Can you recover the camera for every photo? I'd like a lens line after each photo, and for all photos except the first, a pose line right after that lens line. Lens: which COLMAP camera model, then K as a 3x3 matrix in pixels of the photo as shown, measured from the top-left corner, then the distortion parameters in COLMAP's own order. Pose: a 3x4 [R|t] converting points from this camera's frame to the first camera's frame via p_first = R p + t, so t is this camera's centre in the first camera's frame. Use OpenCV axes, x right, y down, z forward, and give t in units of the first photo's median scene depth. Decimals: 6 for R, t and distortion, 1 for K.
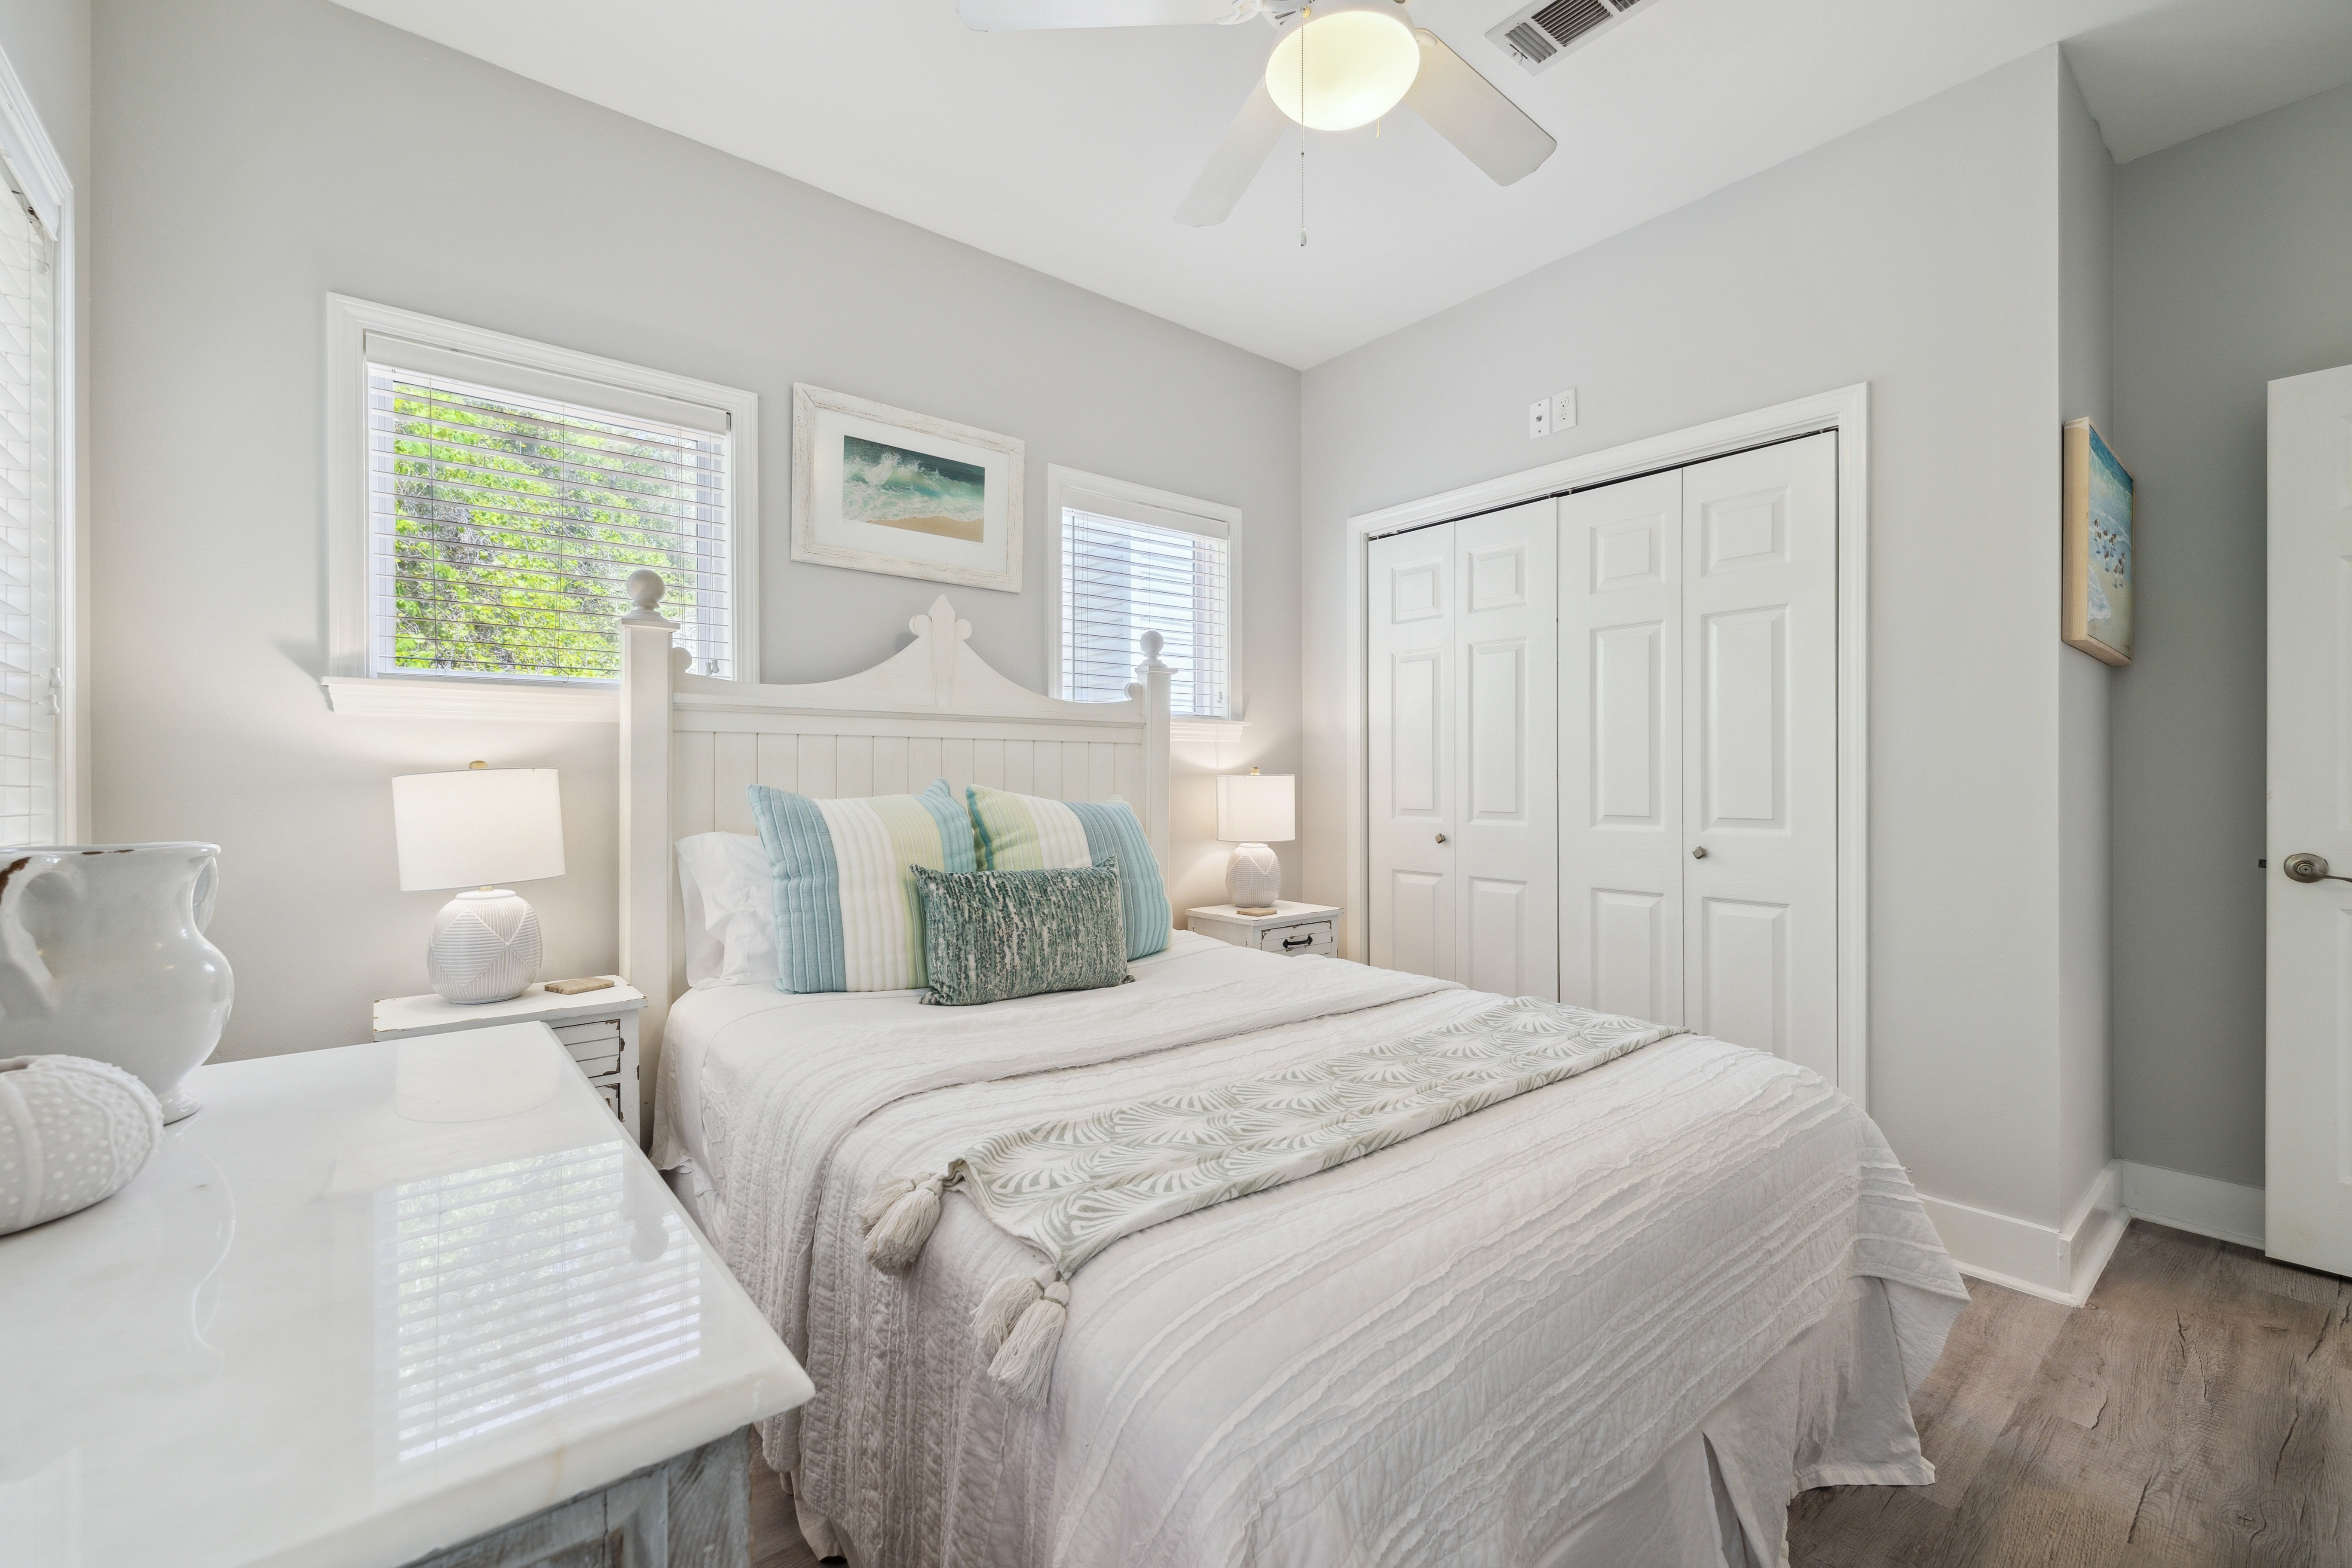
lens RADIAL K [[990.7, 0, 1167.7], [0, 990.7, 777.2], [0, 0, 1]] dist [-0.000420, 0.000224]
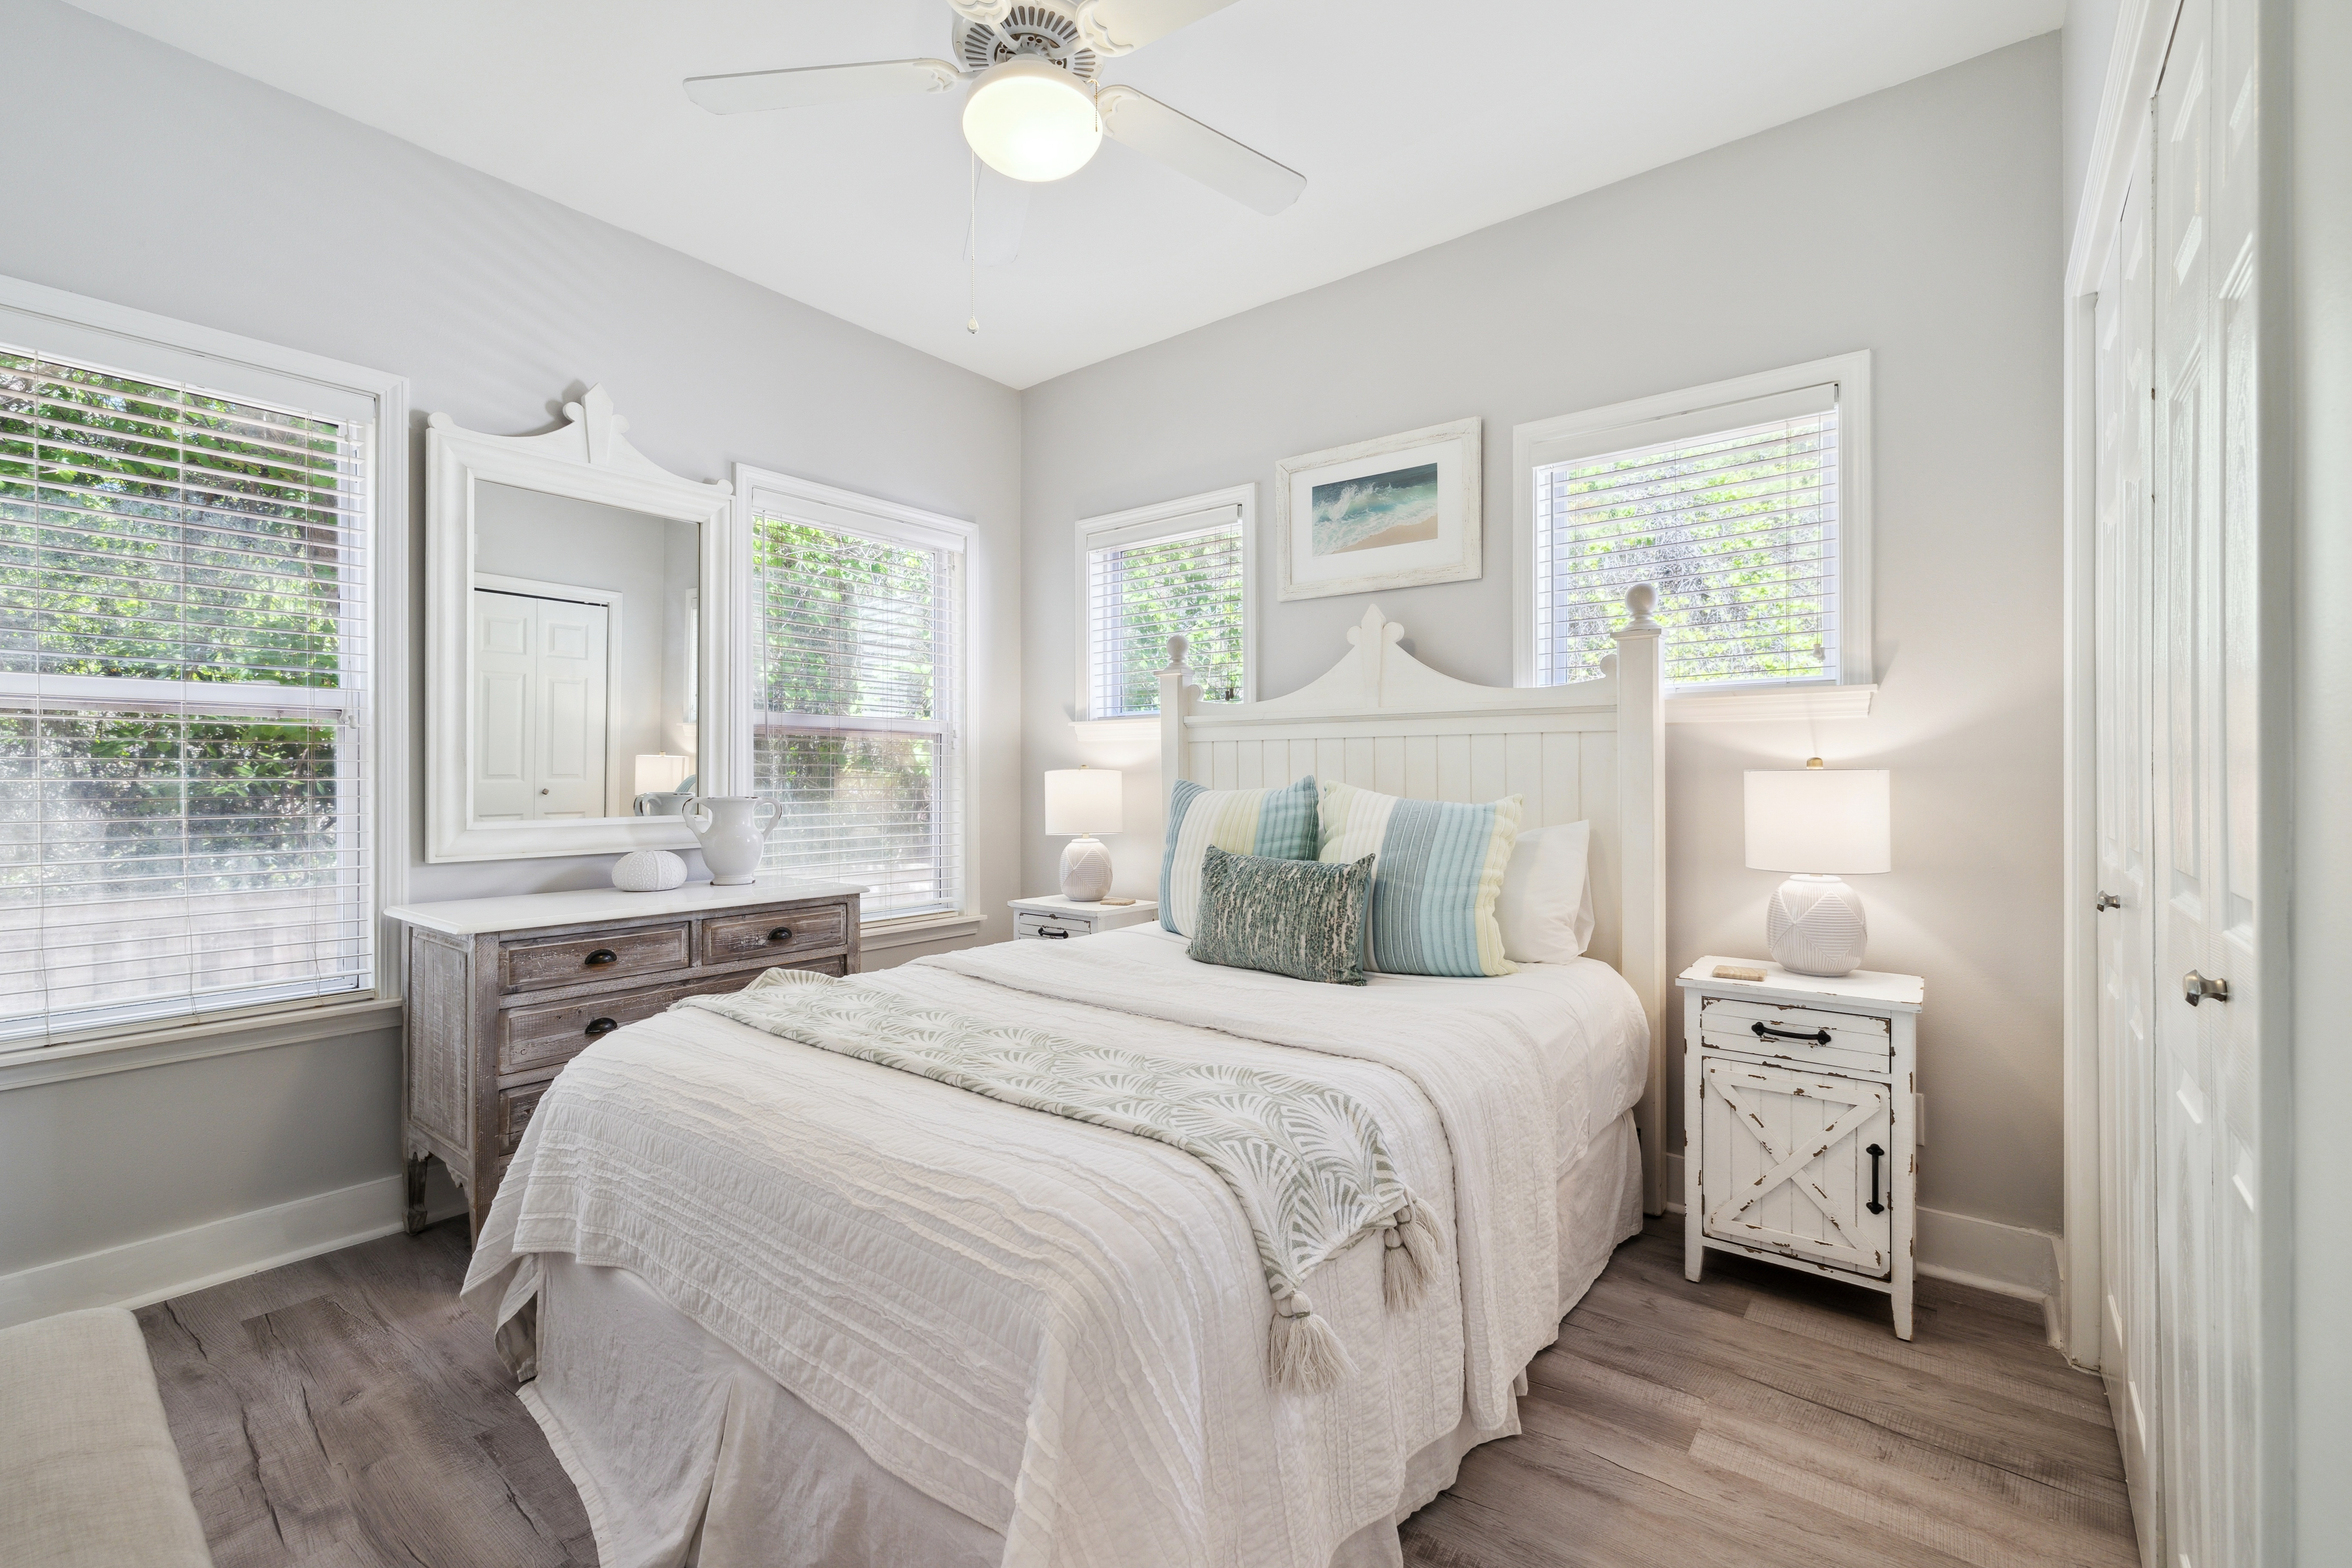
lens RADIAL K [[990.7, 0, 1167.7], [0, 990.7, 777.2], [0, 0, 1]] dist [-0.000420, 0.000224]
pose [[0.218898, 0.002901, -0.975743, 0.790267], [0.001147, 0.999994, 0.003231, -0.000168], [0.975747, -0.001827, 0.218894, 0.562422]]
